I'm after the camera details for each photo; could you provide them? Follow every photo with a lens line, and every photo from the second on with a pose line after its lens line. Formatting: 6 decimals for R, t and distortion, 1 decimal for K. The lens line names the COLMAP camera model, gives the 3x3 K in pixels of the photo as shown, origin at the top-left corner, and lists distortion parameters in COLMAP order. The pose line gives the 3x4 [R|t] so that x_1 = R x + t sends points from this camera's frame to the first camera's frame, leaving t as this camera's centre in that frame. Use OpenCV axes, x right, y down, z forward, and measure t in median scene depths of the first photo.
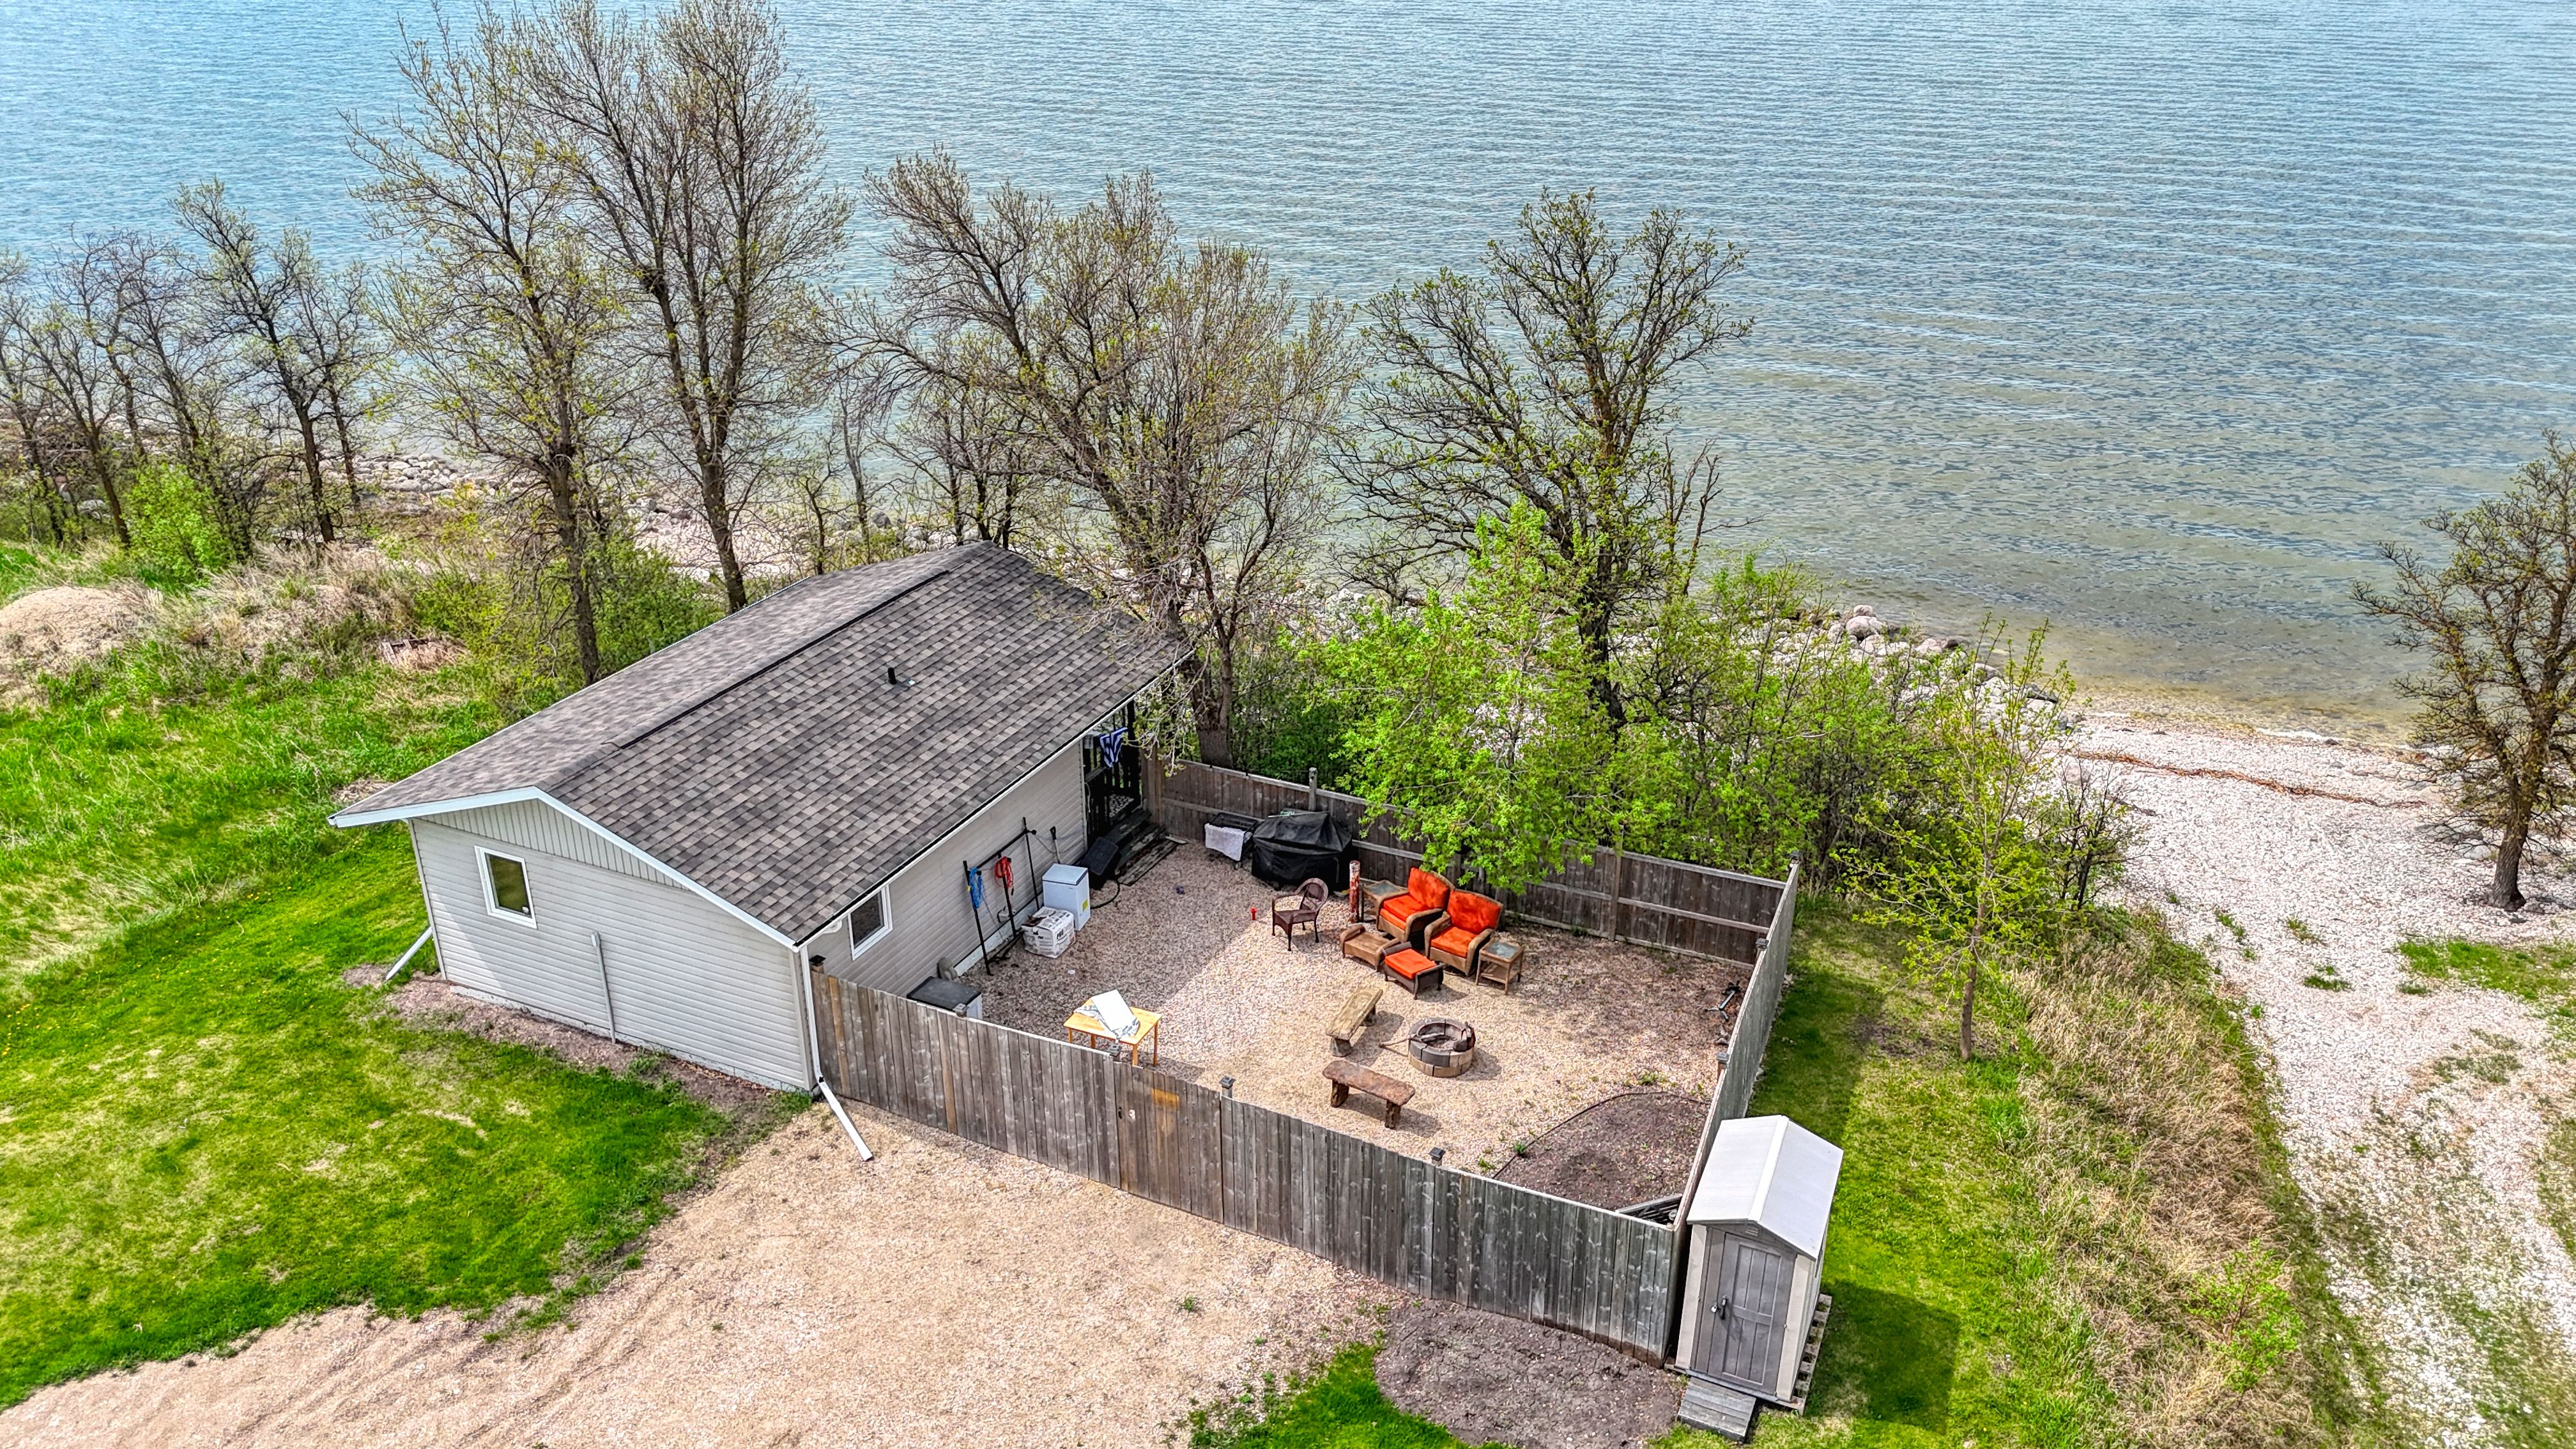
lens RADIAL K [[1889.6, 0, 1288.0], [0, 1889.6, 724.5], [0, 0, 1]] dist [0.070162, -0.079005]
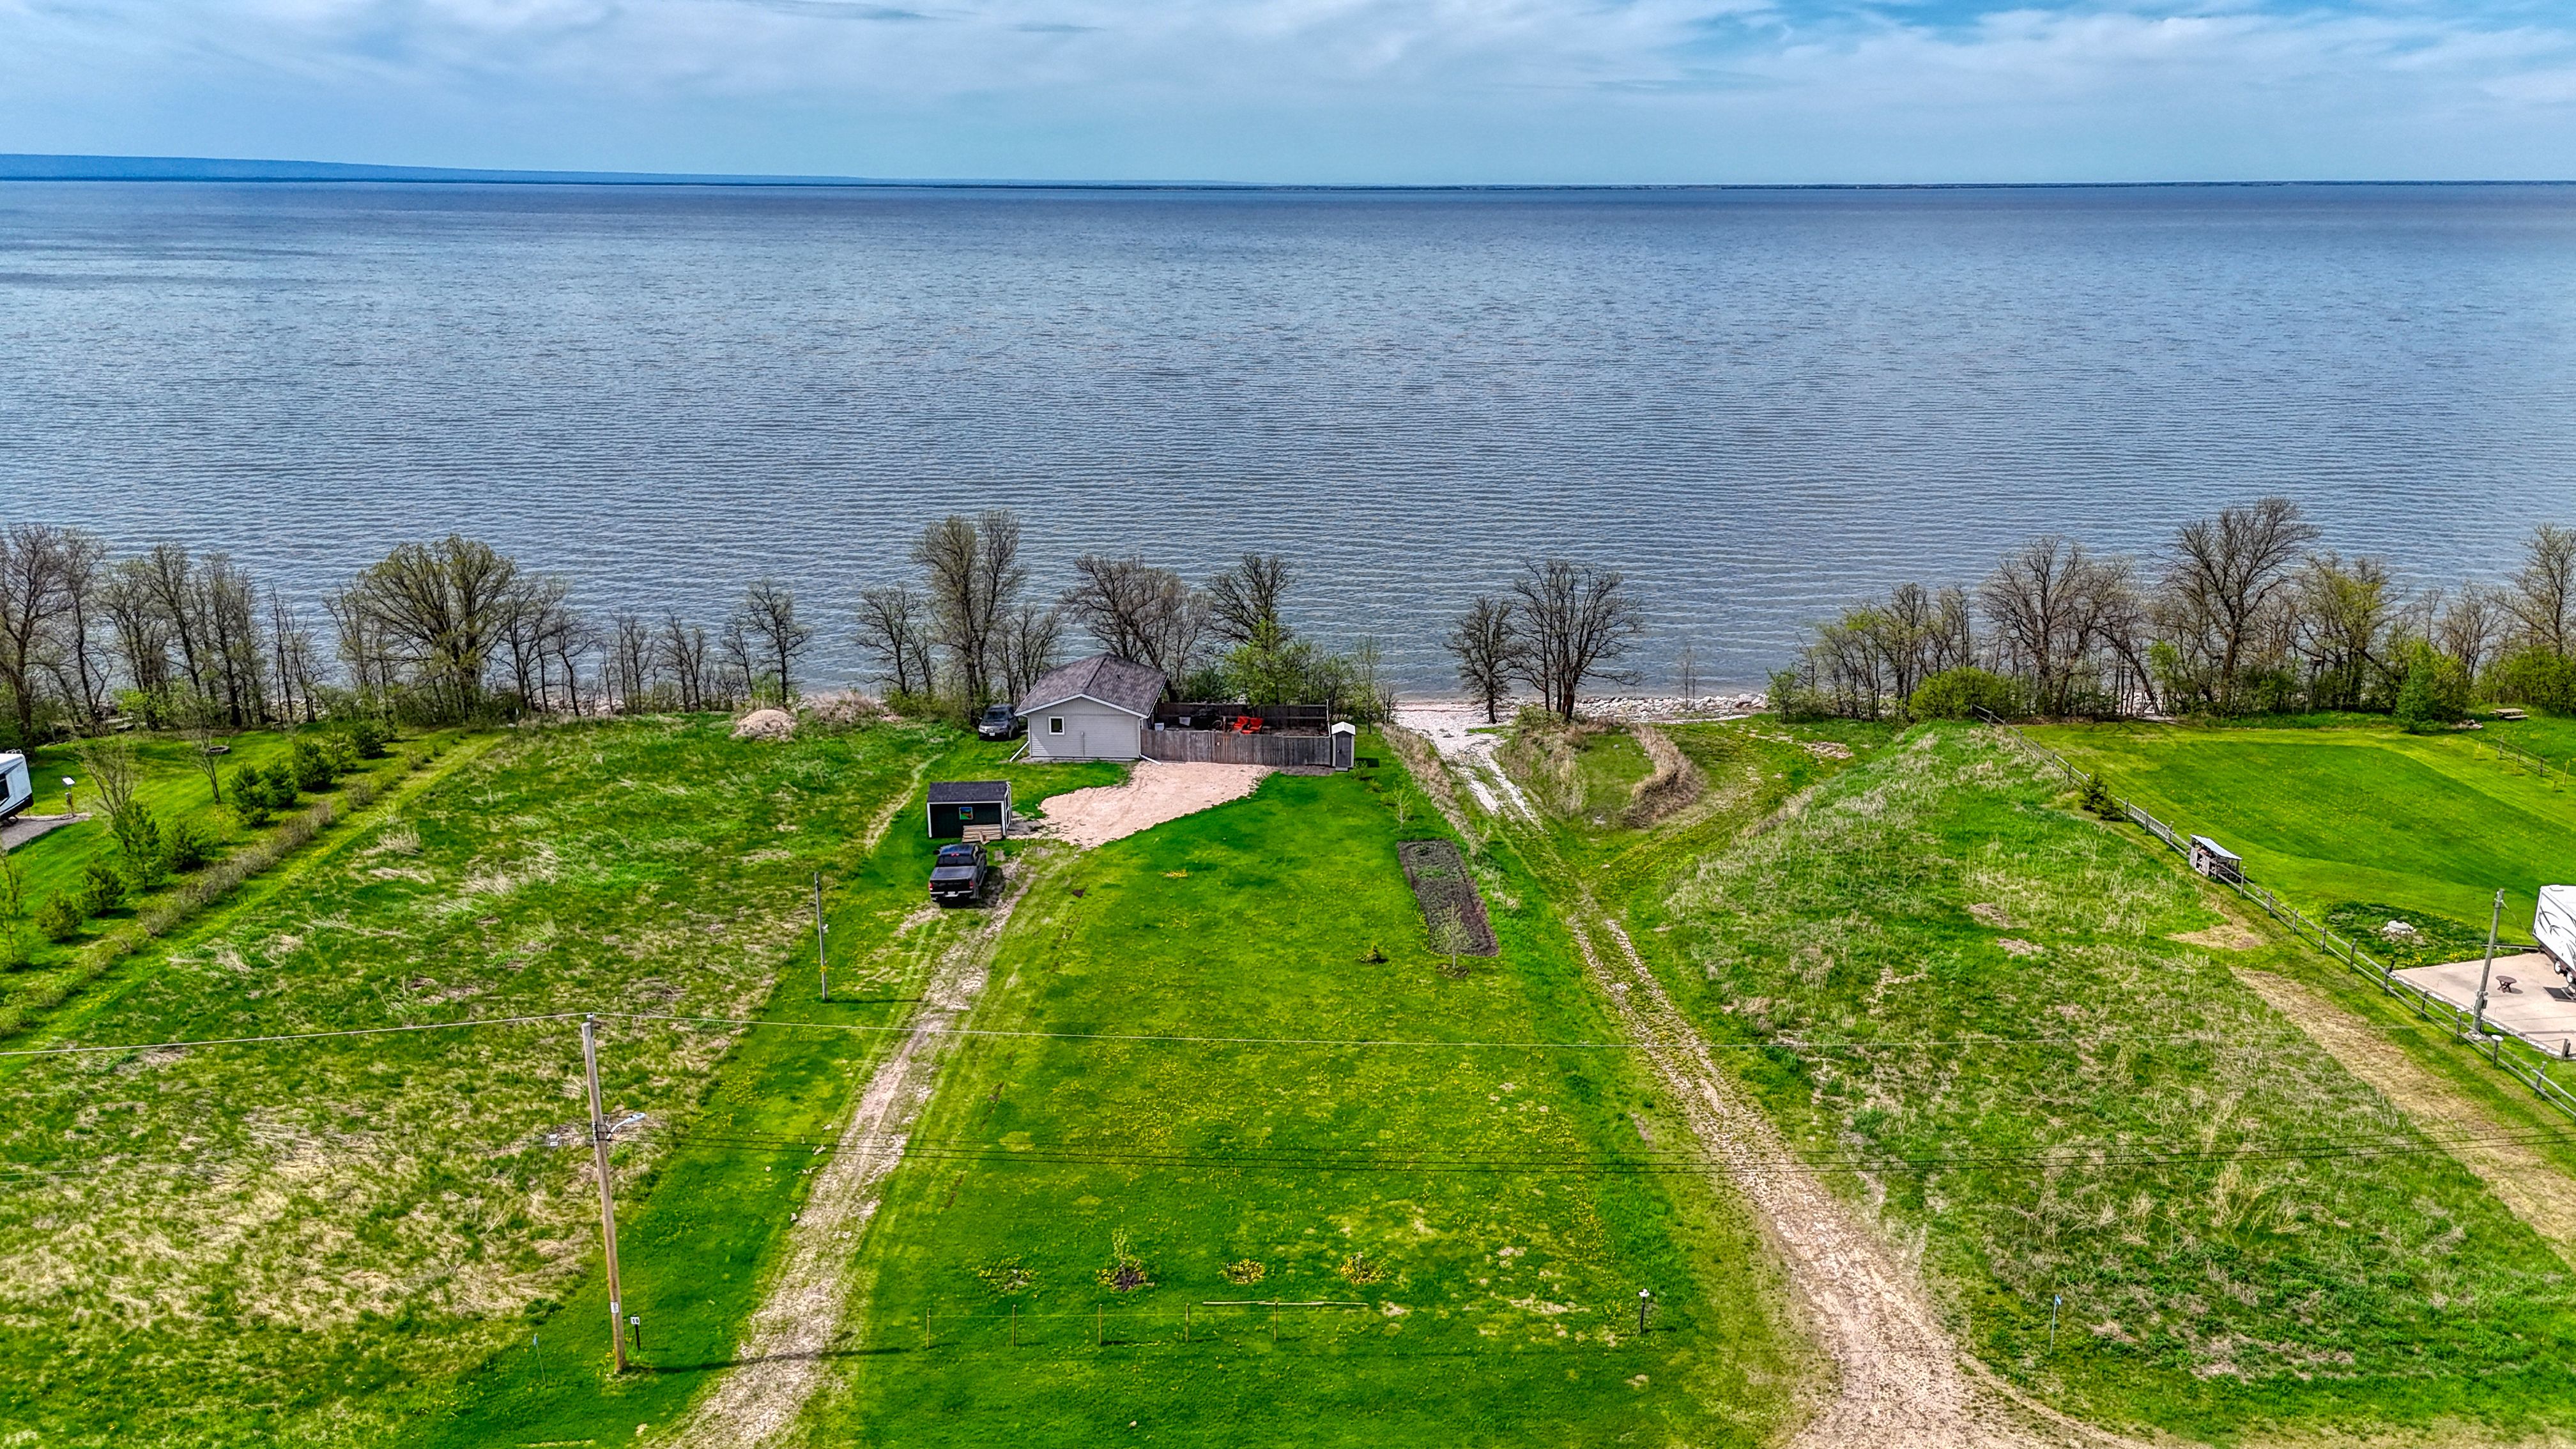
lens RADIAL K [[1828.2, 0, 1288.0], [0, 1828.2, 724.5], [0, 0, 1]] dist [0.071673, 0.000539]
pose [[0.927244, -0.100836, 0.360626, -1.558155], [0.156830, 0.979102, -0.129472, 0.770712], [-0.340034, 0.176609, 0.923681, -3.303376]]
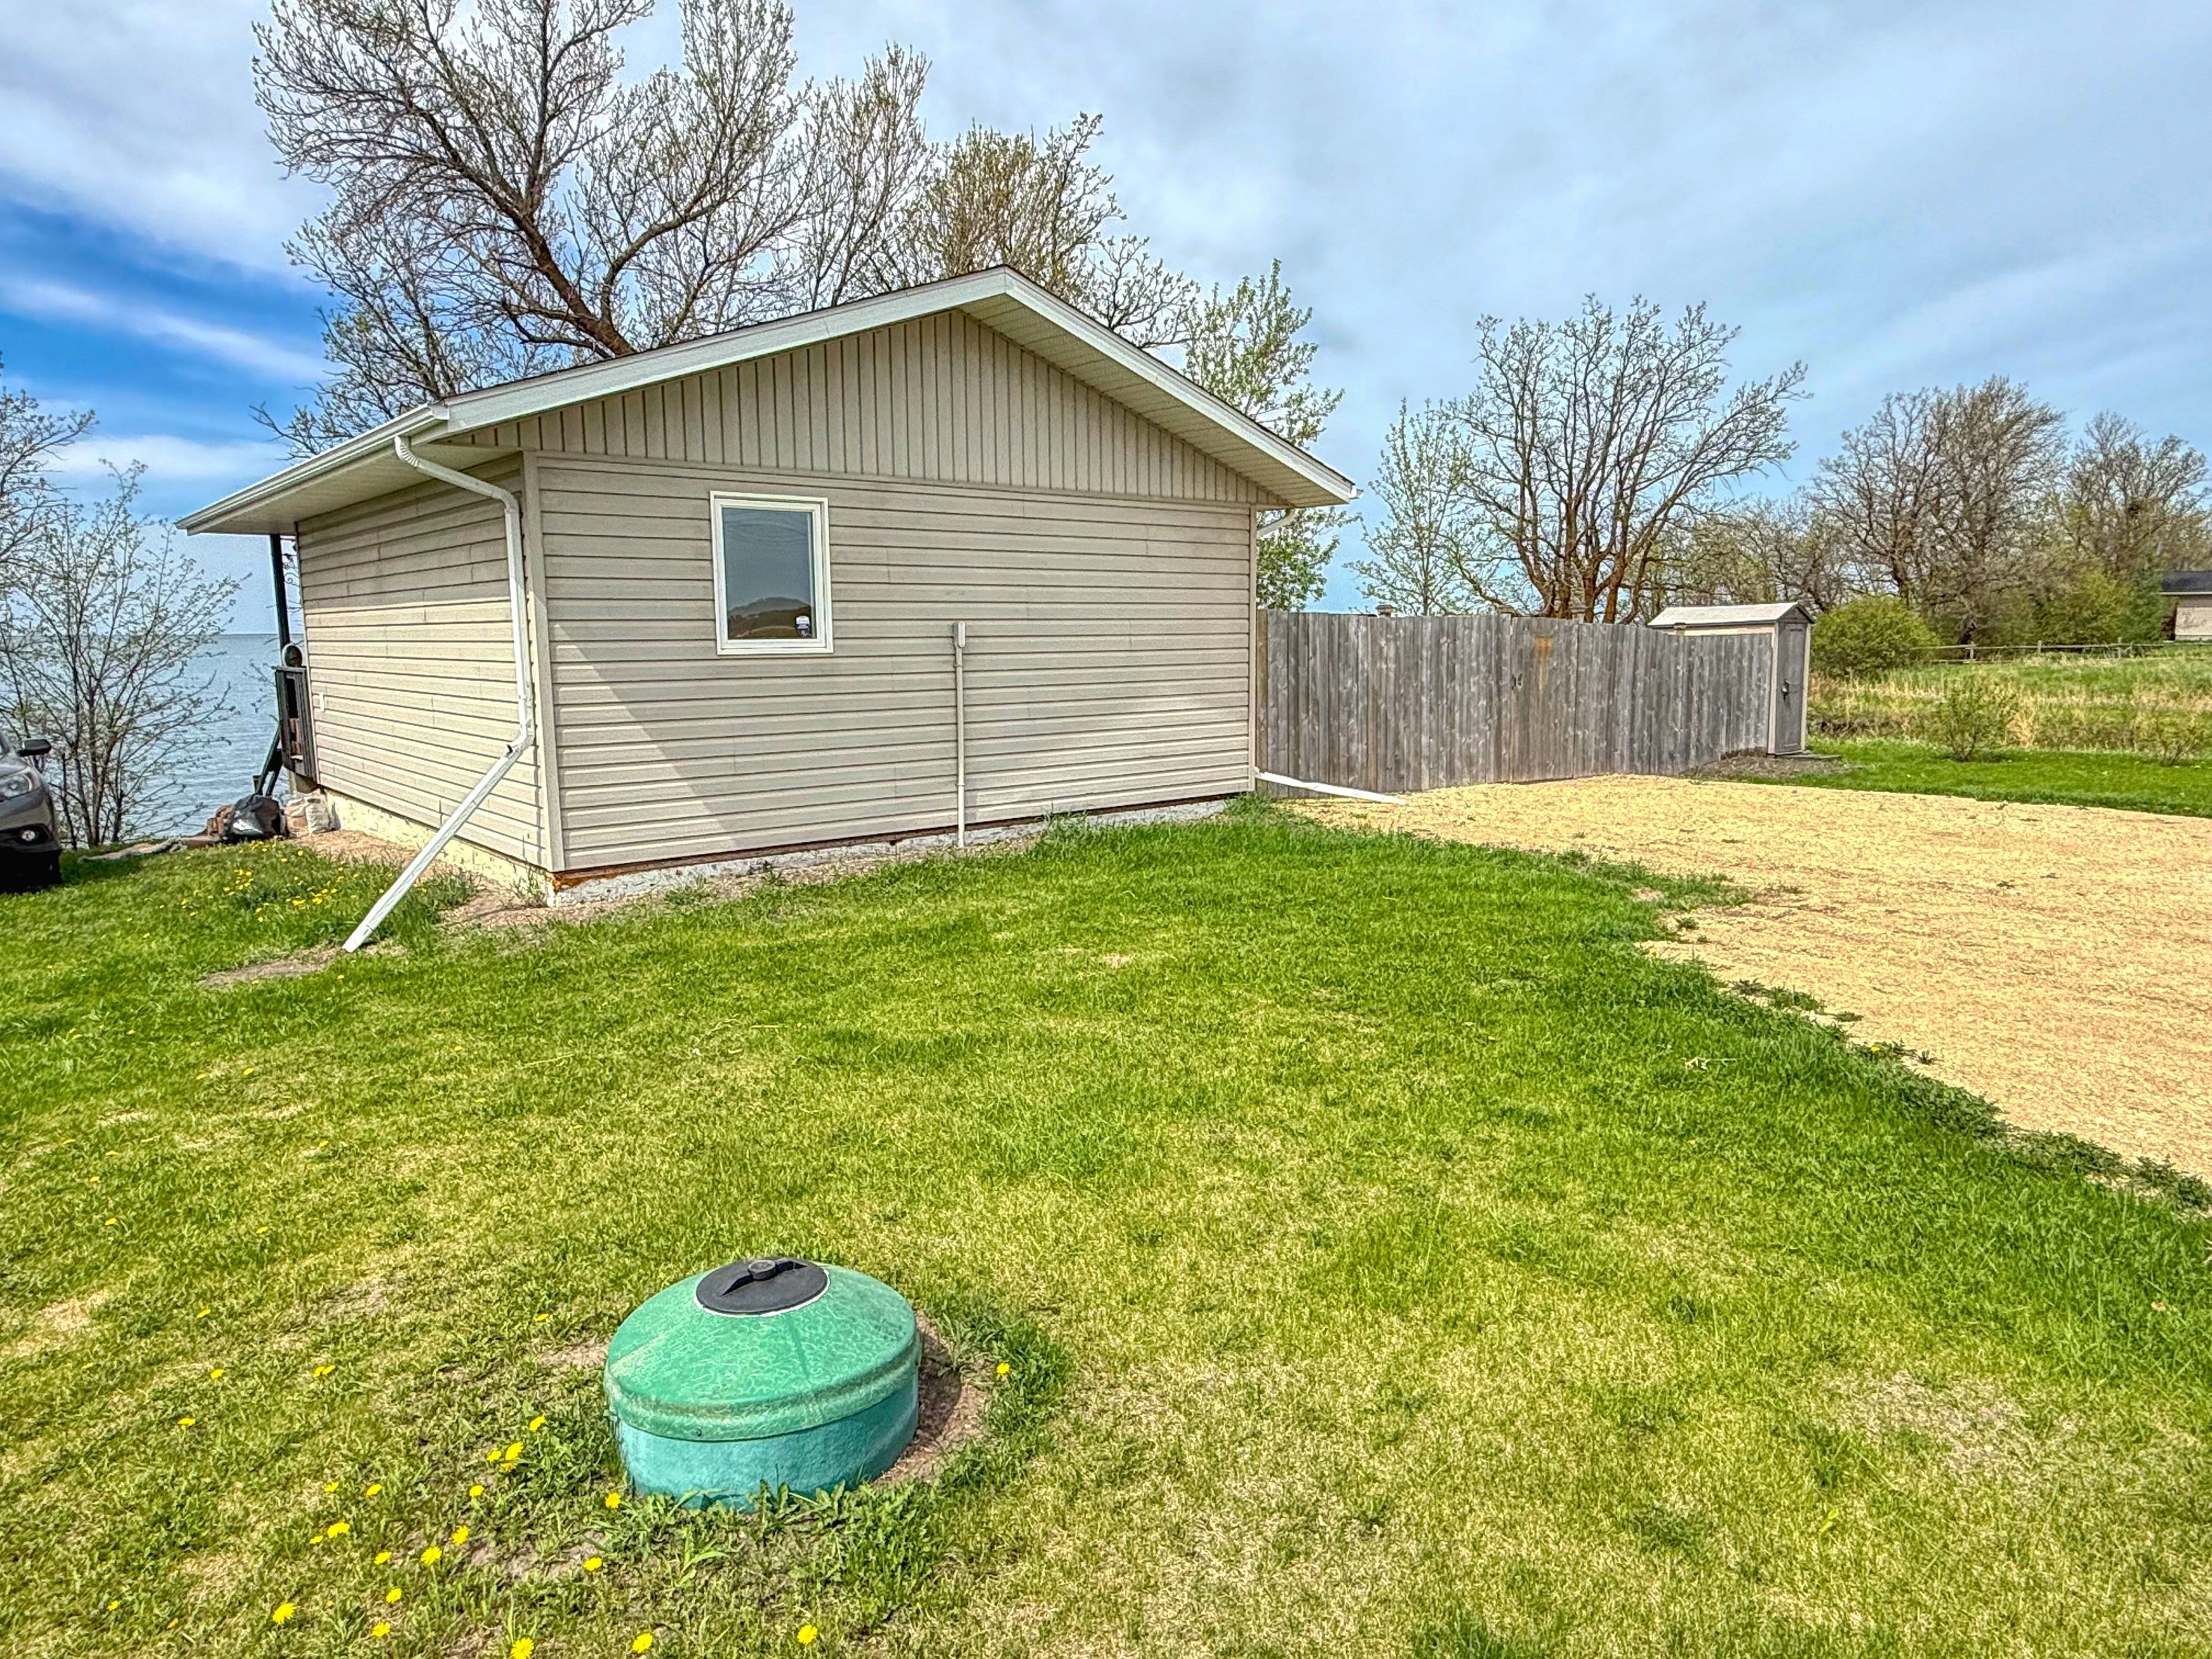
lens RADIAL K [[1380.0, 0, 1106.0], [0, 1380.0, 829.5], [0, 0, 1]] dist [0.000152, 0.000055]
pose [[0.421830, -0.135945, 0.896425, -0.783281], [0.389452, 0.920007, -0.043743, 0.218460], [-0.818771, 0.367567, 0.441031, 0.868098]]
